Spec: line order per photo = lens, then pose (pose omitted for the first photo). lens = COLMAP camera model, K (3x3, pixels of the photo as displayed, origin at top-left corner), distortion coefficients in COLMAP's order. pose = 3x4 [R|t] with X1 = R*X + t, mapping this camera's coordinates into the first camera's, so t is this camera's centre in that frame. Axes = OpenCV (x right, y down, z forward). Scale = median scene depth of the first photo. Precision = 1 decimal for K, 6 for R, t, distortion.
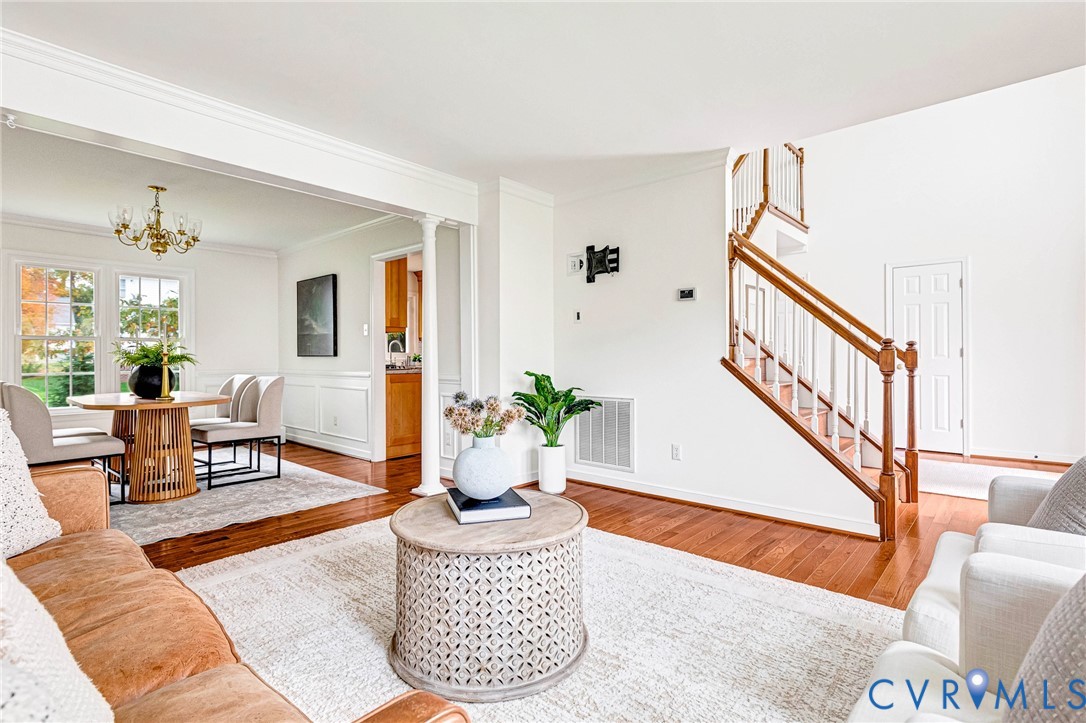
lens RADIAL K [[527.1, 0, 540.0], [0, 527.1, 356.7], [0, 0, 1]] dist [-0.002483, -0.000032]
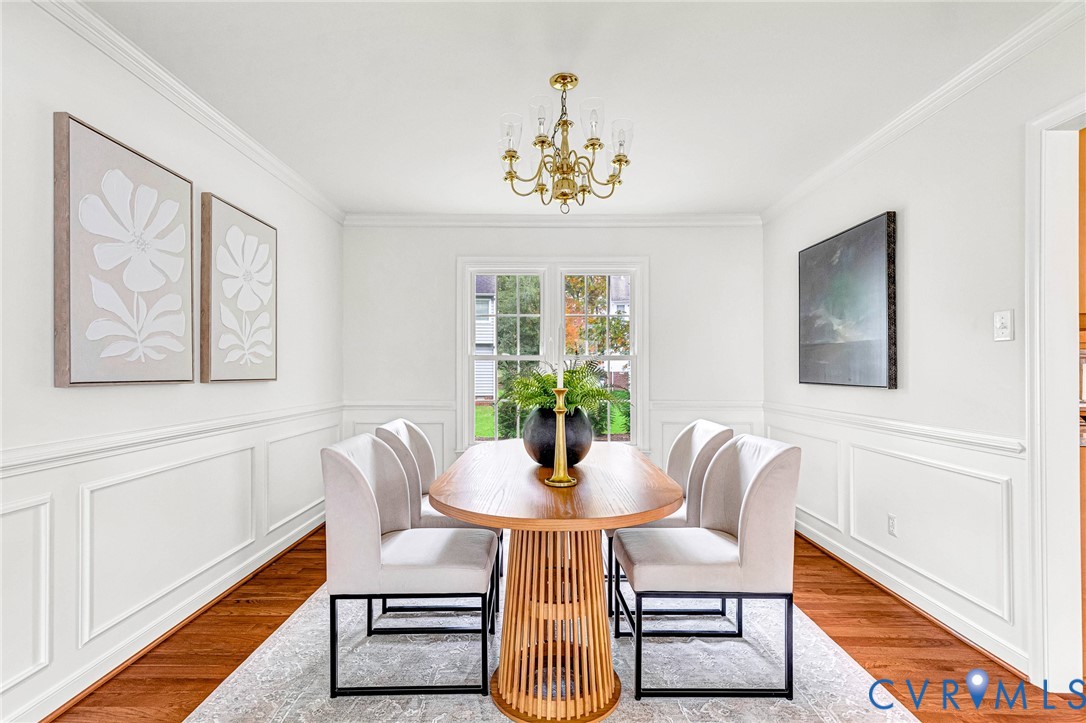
lens RADIAL K [[517.8, 0, 545.0], [0, 517.8, 366.9], [0, 0, 1]] dist [0.010645, -0.000218]
pose [[0.673276, -0.000900, -0.739391, -0.271801], [-0.002235, 0.999992, -0.003252, -0.018742], [0.739388, 0.003842, 0.673268, 0.493098]]
